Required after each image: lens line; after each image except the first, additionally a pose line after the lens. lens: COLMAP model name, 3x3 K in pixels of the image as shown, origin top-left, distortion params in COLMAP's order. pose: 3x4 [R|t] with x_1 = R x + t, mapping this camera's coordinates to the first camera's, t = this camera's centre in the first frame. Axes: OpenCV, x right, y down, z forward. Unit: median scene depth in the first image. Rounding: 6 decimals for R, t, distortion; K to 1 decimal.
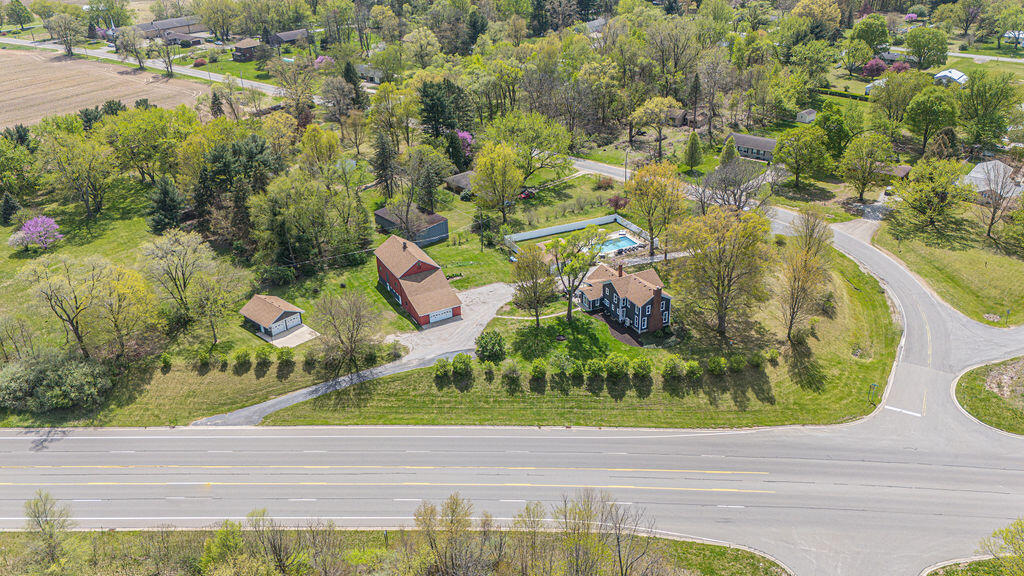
lens RADIAL K [[754.4, 0, 511.7], [0, 754.4, 288.3], [0, 0, 1]] dist [0.009870, 0.003182]
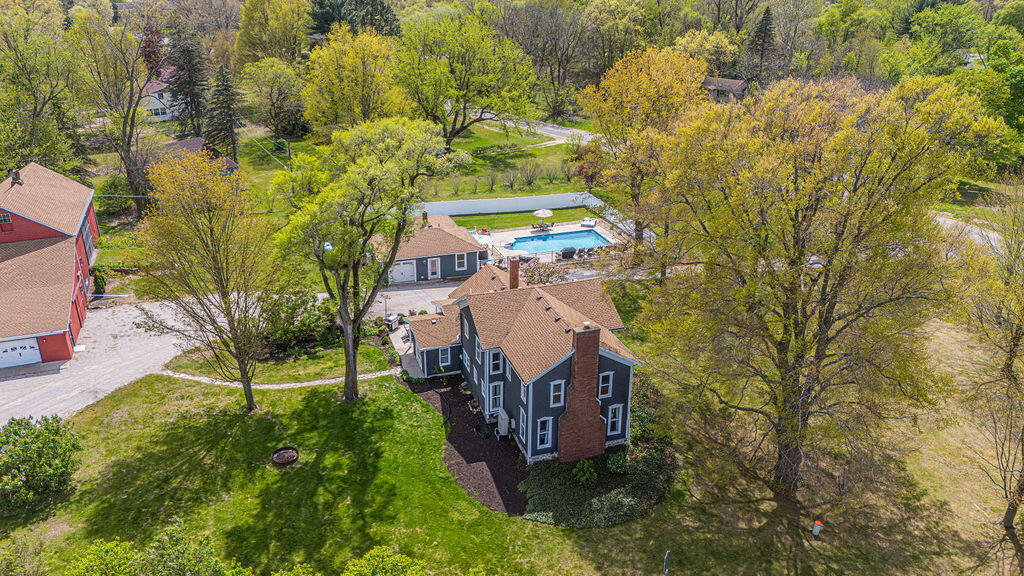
lens RADIAL K [[754.4, 0, 512.7], [0, 754.4, 287.5], [0, 0, 1]] dist [0.009870, 0.003182]
pose [[0.993634, 0.082440, -0.076778, 0.178645], [-0.087615, 0.993920, -0.066677, 0.006474], [0.070815, 0.072980, 0.994816, 0.659160]]
